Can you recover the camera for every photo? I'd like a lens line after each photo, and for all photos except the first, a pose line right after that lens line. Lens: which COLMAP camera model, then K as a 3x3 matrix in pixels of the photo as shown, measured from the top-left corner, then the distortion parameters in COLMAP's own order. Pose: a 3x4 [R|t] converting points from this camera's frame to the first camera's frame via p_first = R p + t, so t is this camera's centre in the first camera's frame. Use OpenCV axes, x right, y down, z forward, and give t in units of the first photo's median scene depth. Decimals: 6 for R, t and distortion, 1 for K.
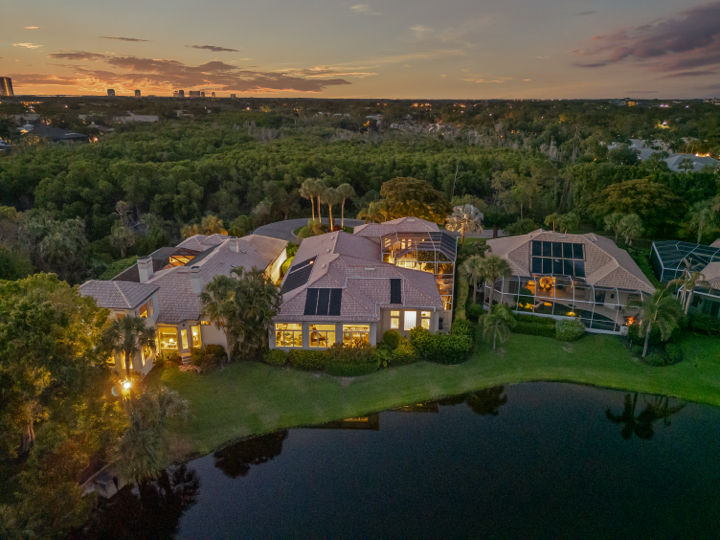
lens RADIAL K [[503.8, 0, 360.0], [0, 503.8, 270.0], [0, 0, 1]] dist [0.079918, -0.082355]
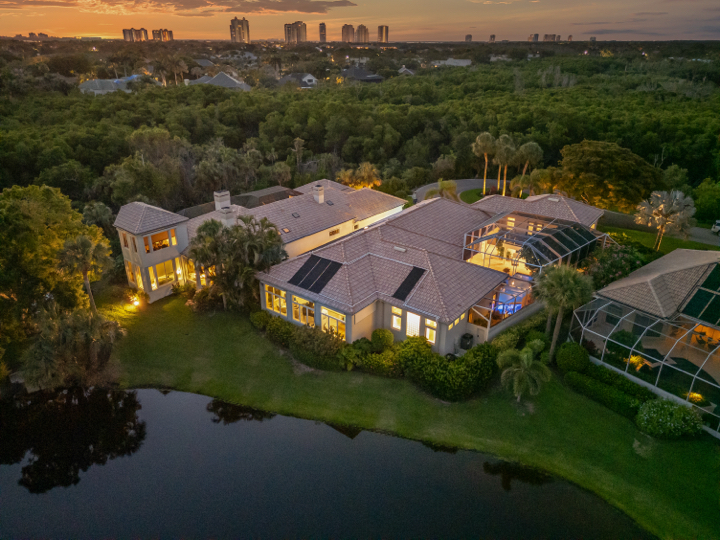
lens RADIAL K [[503.8, 0, 360.0], [0, 503.8, 270.0], [0, 0, 1]] dist [0.079918, -0.082355]
pose [[0.807038, 0.238283, -0.540287, 0.416169], [-0.187159, 0.971012, 0.148682, -0.077995], [0.560054, -0.018873, 0.828241, 0.309734]]
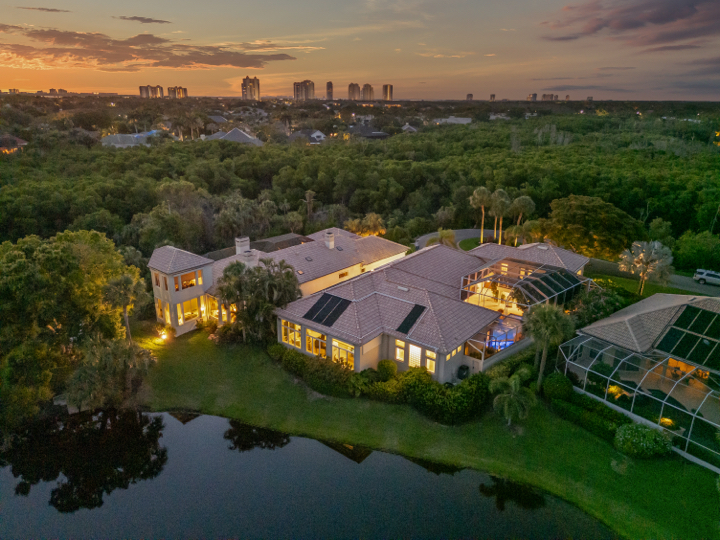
lens RADIAL K [[503.8, 0, 360.0], [0, 503.8, 270.0], [0, 0, 1]] dist [0.079918, -0.082355]
pose [[0.801082, 0.193175, -0.566525, 0.467900], [-0.196576, 0.978898, 0.055823, -0.070916], [0.565354, 0.066646, 0.822152, 0.224590]]
